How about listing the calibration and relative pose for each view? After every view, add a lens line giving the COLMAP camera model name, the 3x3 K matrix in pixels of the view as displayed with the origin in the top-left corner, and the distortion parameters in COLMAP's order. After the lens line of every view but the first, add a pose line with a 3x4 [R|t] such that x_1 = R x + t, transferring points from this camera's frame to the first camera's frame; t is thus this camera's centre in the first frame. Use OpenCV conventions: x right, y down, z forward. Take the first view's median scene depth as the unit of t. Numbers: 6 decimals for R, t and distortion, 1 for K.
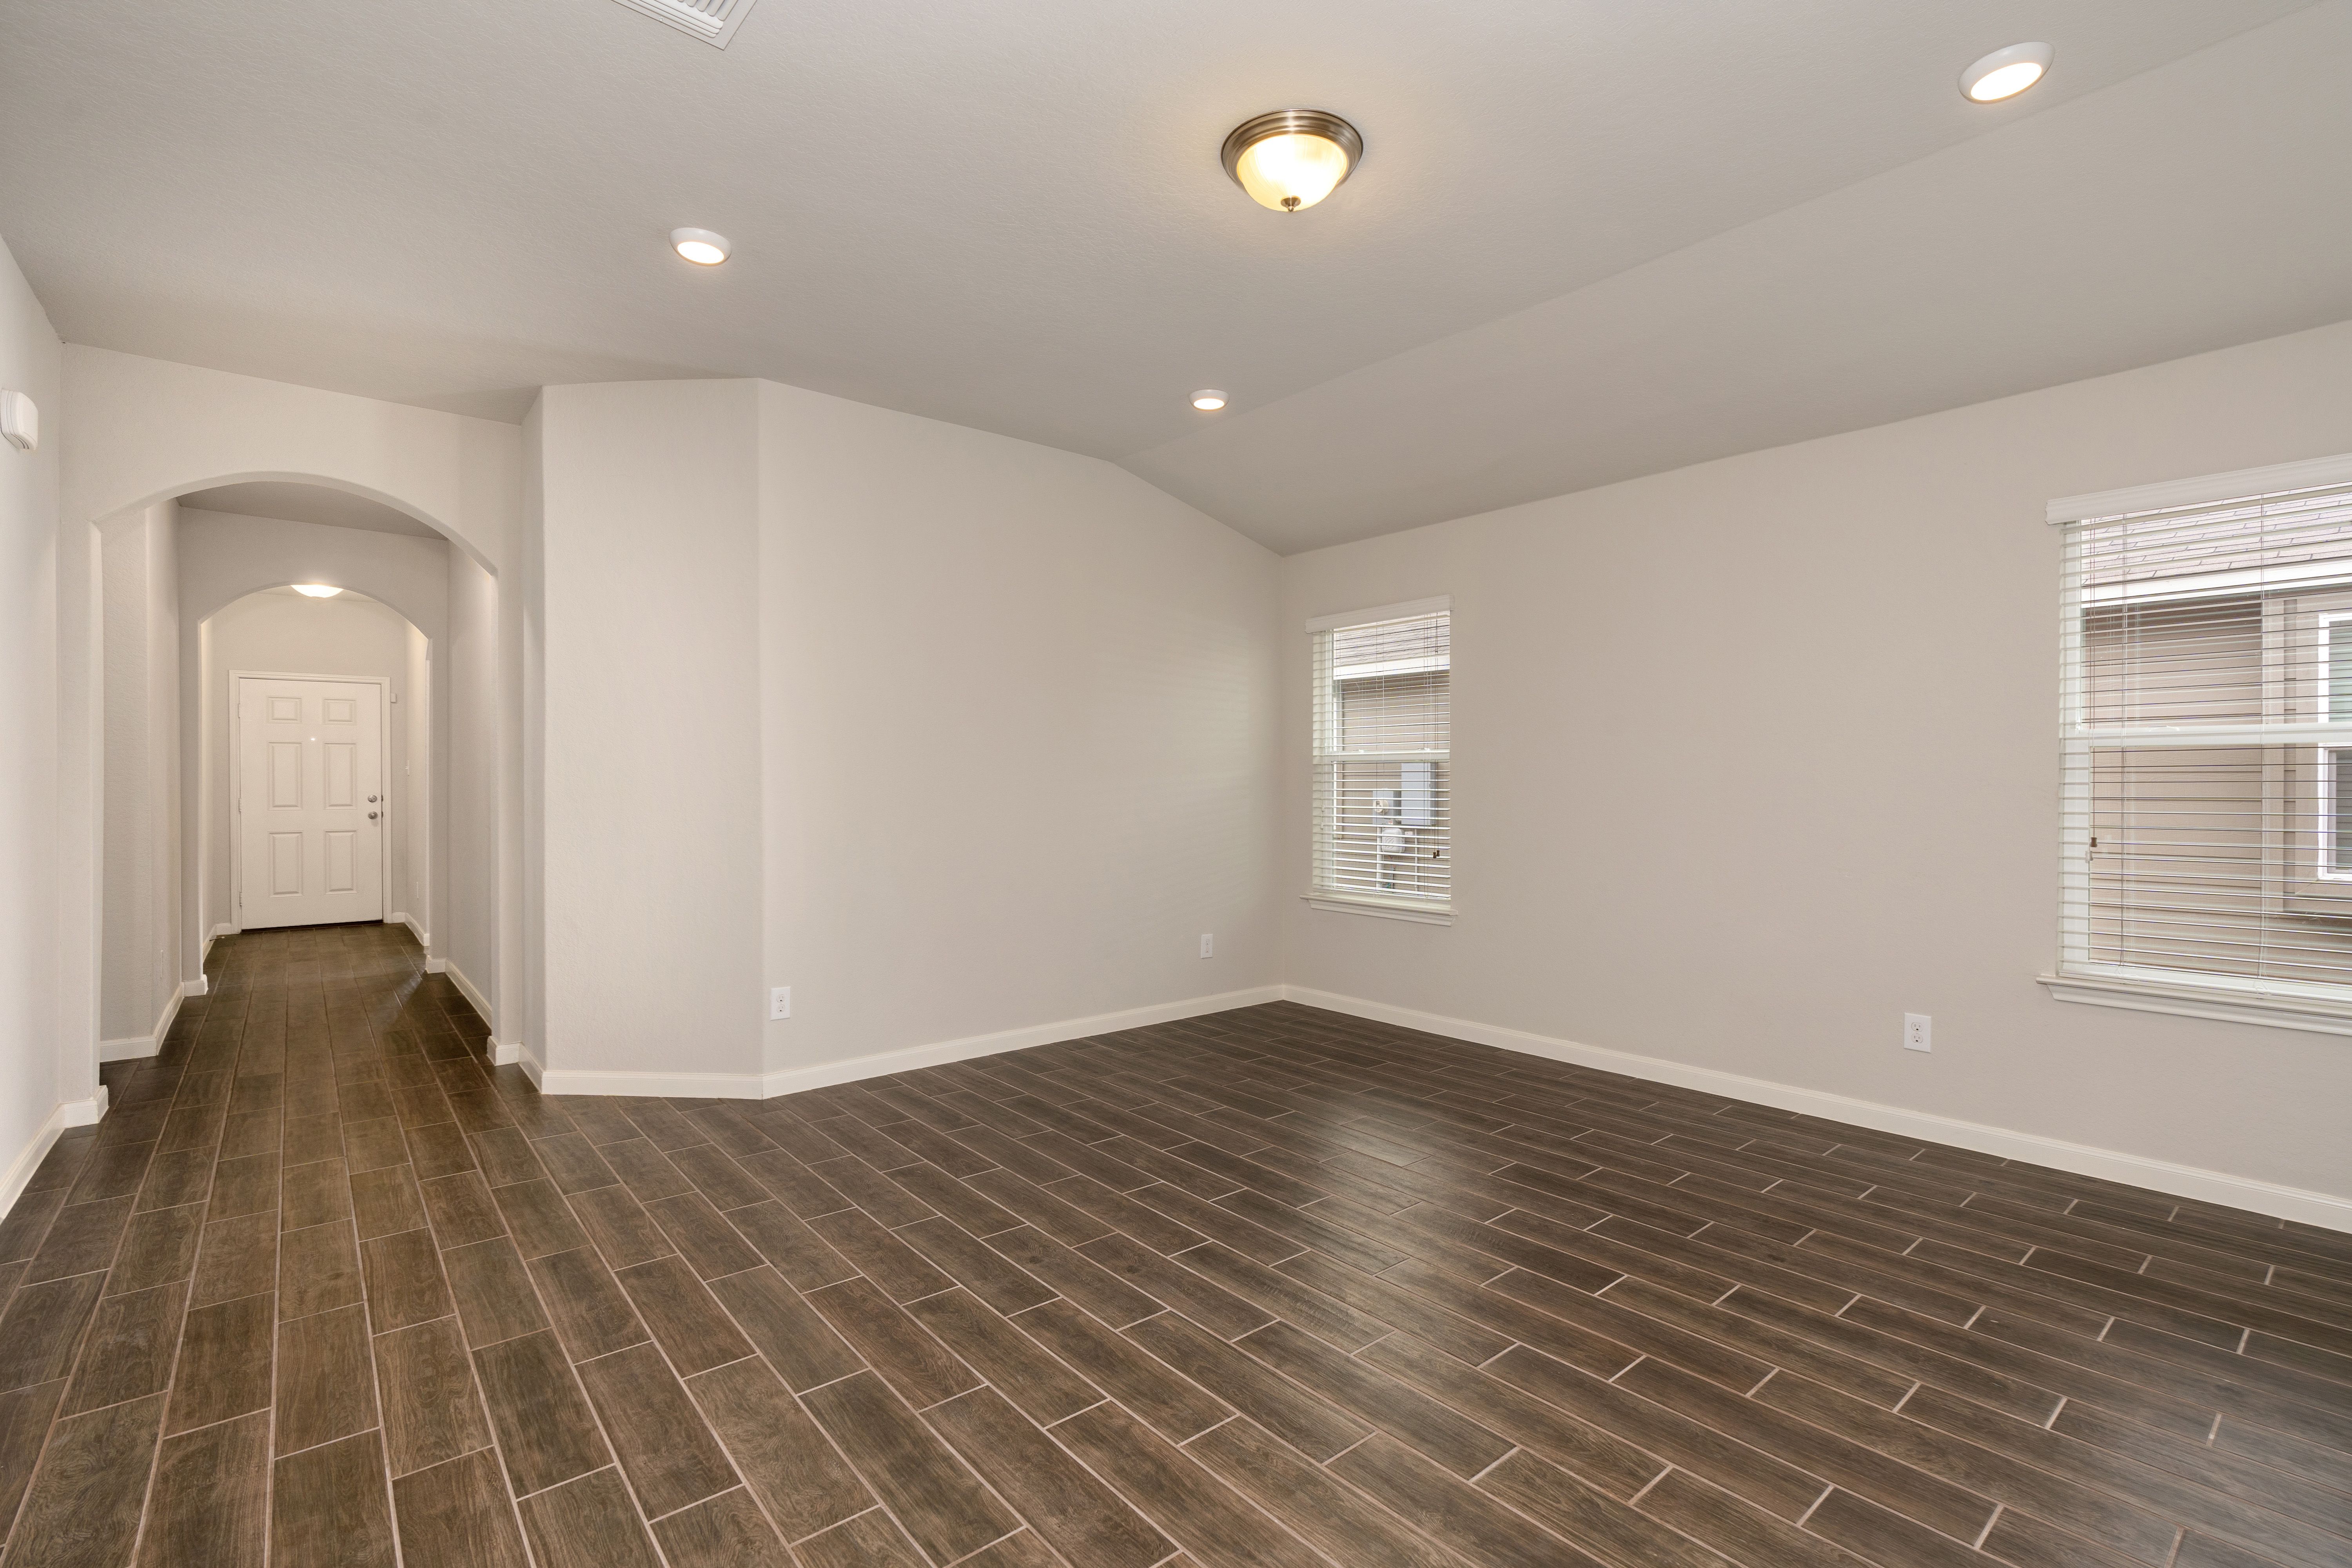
lens RADIAL K [[1066.4, 0, 1180.5], [0, 1066.4, 785.6], [0, 0, 1]] dist [-0.005150, 0.002280]
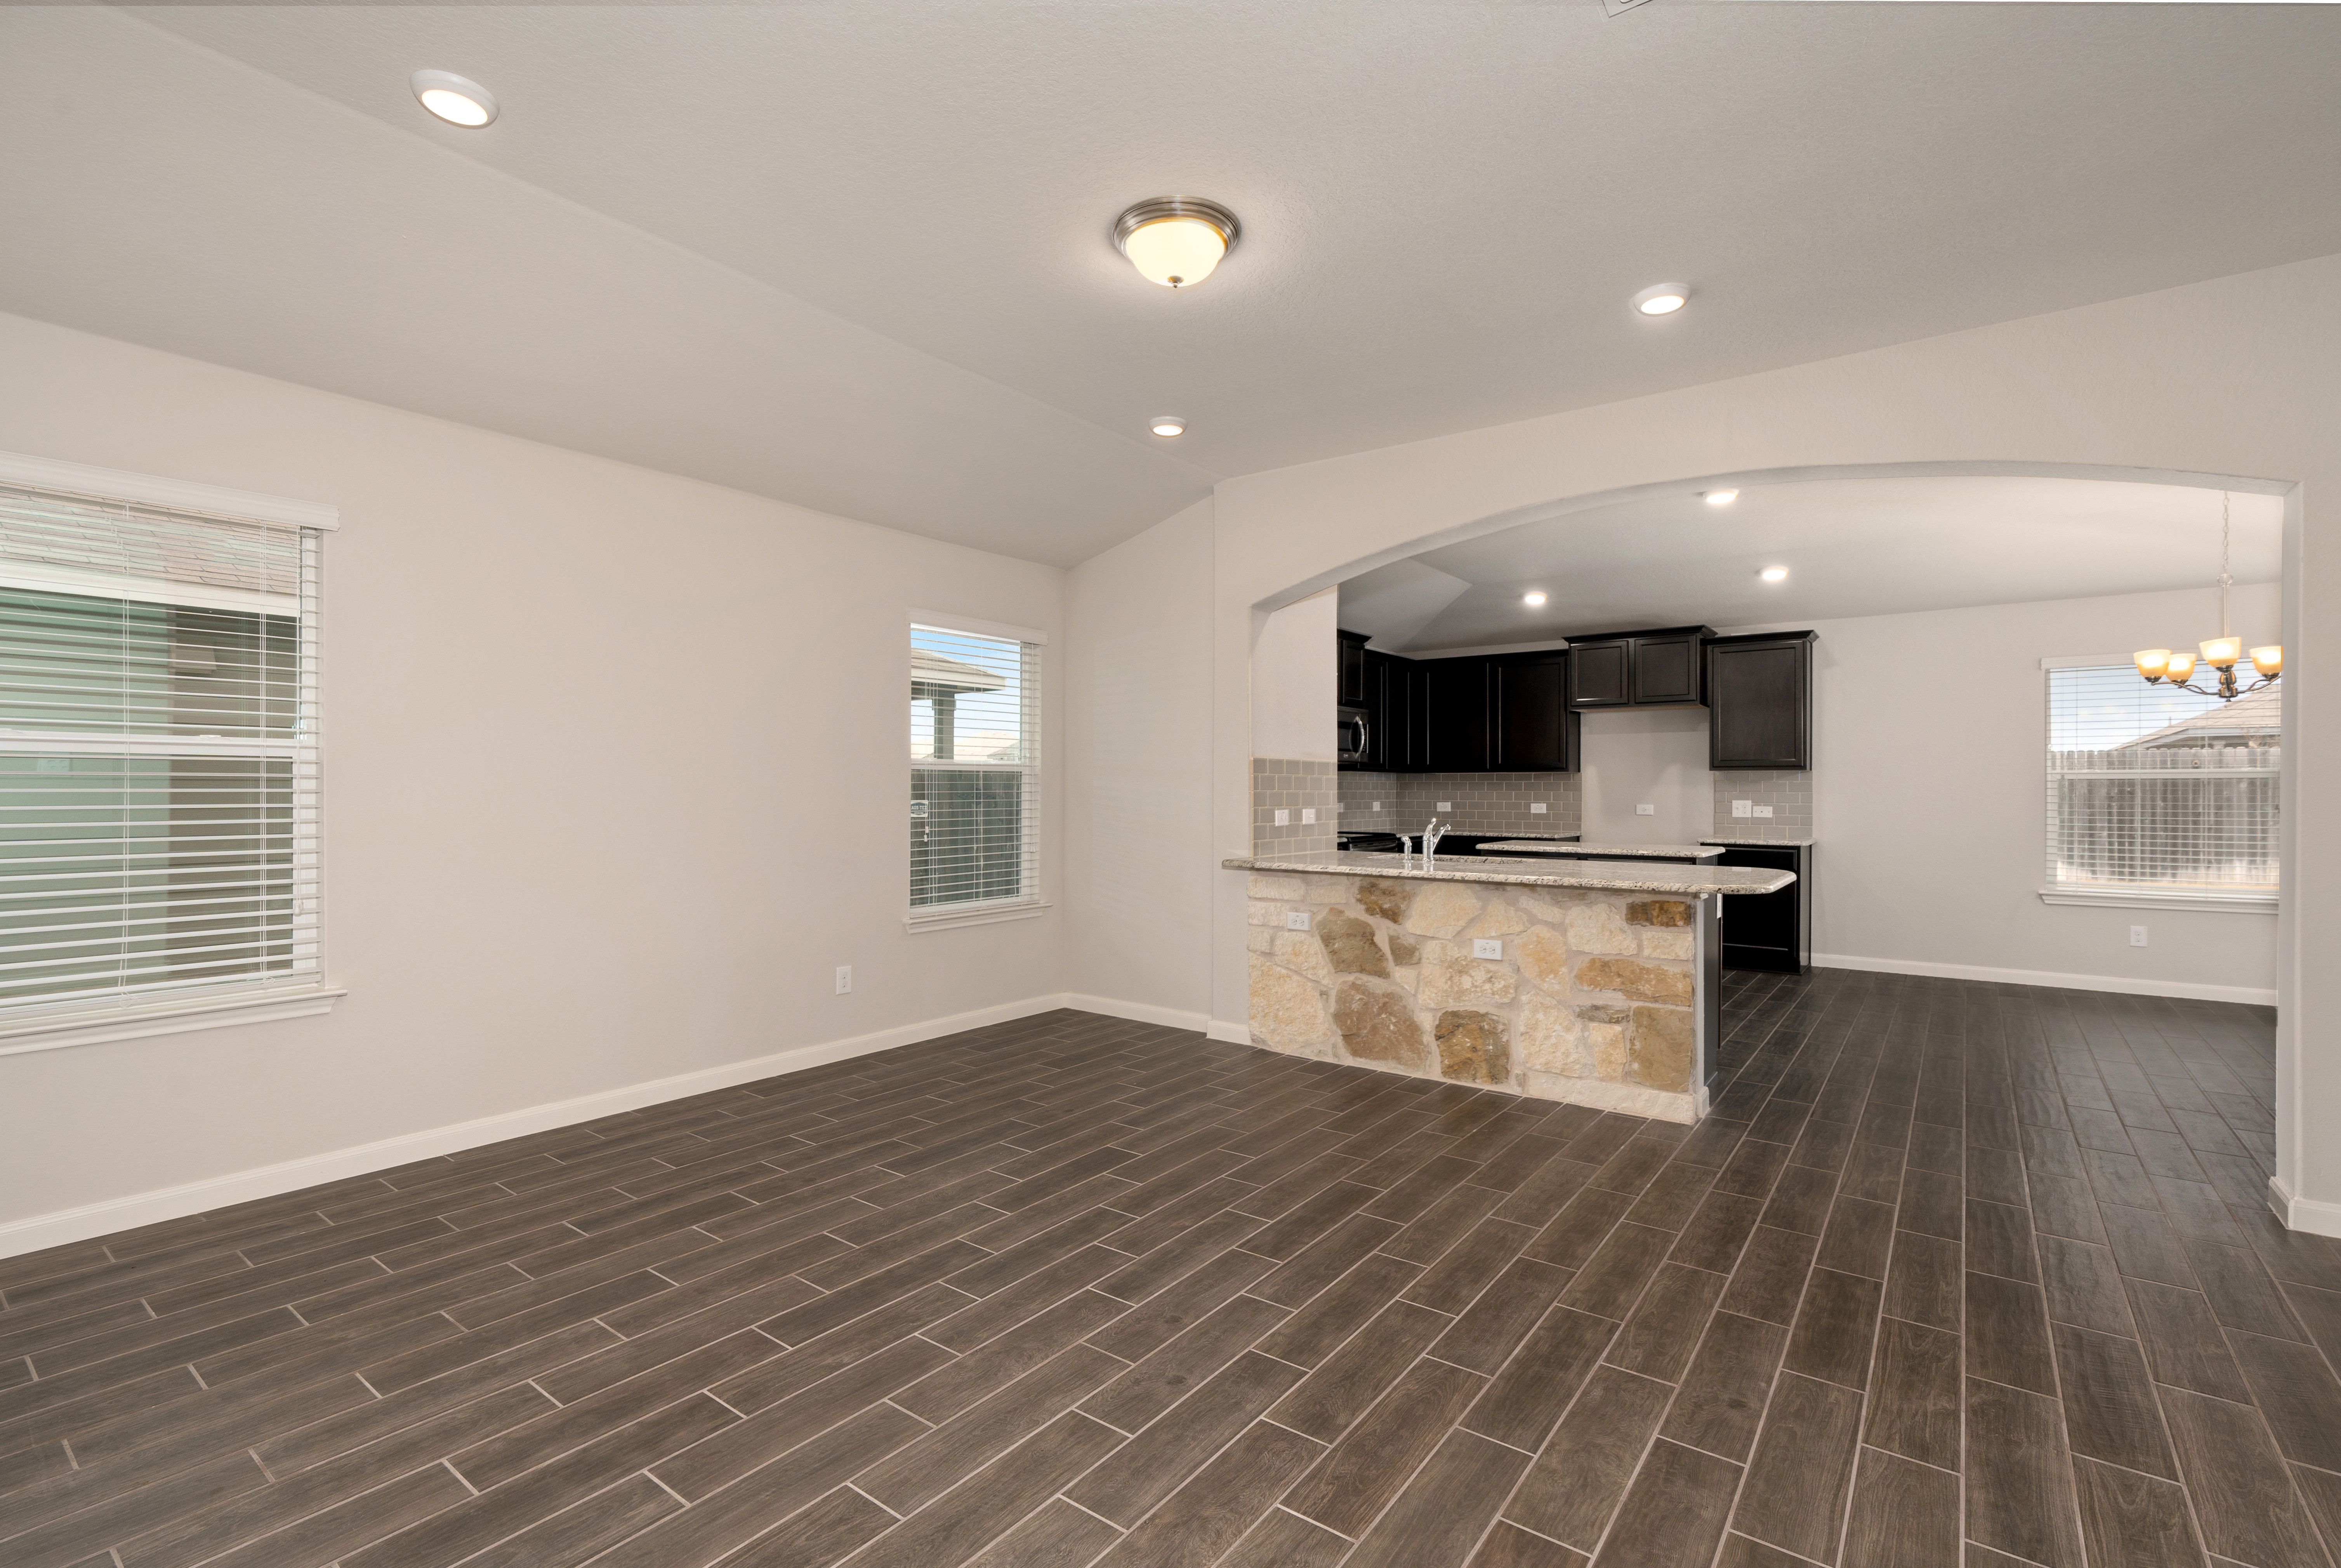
lens RADIAL K [[1061.4, 0, 1198.9], [0, 1061.4, 795.3], [0, 0, 1]] dist [-0.005150, 0.002280]
pose [[-0.243951, -0.004400, 0.969777, -0.897726], [-0.000171, 0.999990, 0.004494, -0.005683], [-0.969787, 0.000931, -0.243950, 1.145144]]
